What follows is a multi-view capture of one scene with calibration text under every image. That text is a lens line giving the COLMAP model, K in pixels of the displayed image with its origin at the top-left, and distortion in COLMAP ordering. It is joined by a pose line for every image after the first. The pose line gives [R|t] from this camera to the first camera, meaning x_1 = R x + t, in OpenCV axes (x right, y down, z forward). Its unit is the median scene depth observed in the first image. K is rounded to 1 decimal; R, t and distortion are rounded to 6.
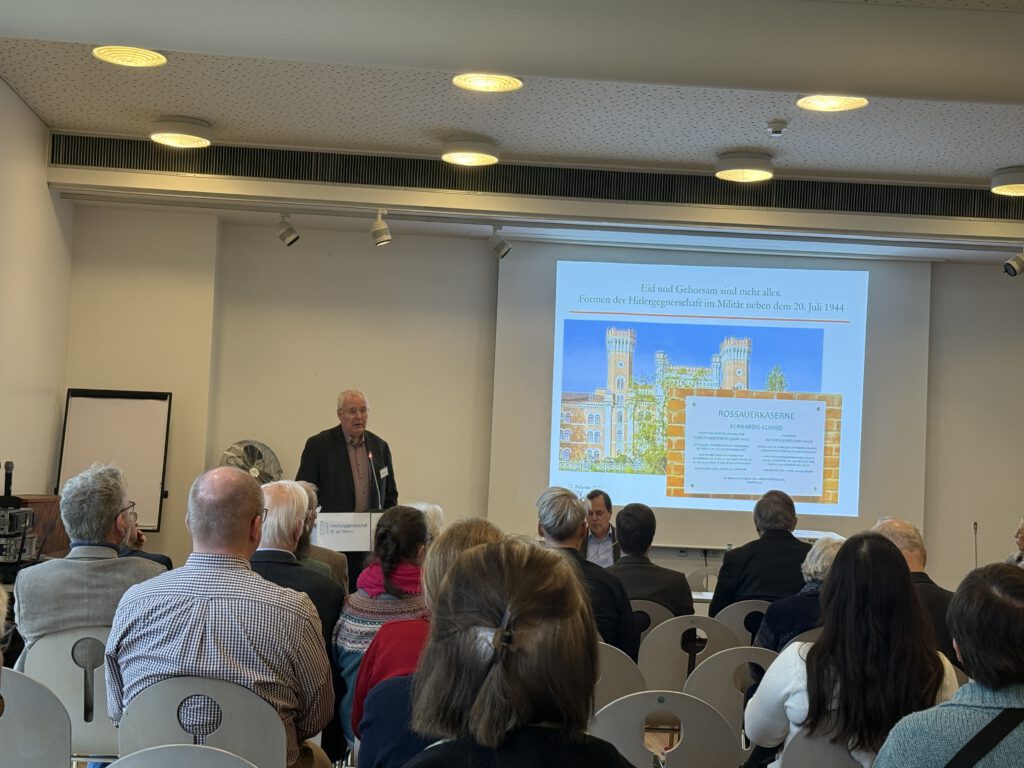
lens RADIAL K [[1530.6, 0, 508.2], [0, 1530.6, 378.2], [0, 0, 1]] dist [0.081125, 0.000000]
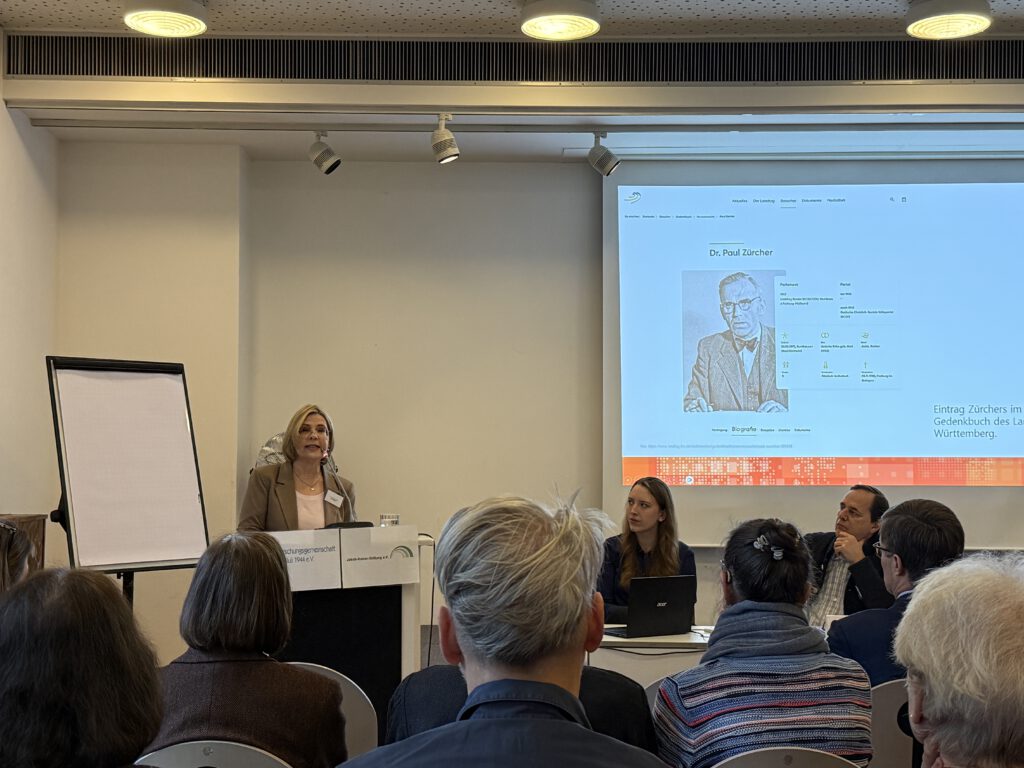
lens RADIAL K [[1450.8, 0, 494.7], [0, 1450.8, 373.1], [0, 0, 1]] dist [0.003543, 0.000000]
pose [[0.996474, -0.045119, -0.070735, -0.014369], [0.045061, 0.998981, -0.002407, 0.018777], [0.070771, -0.000789, 0.997492, 0.298736]]
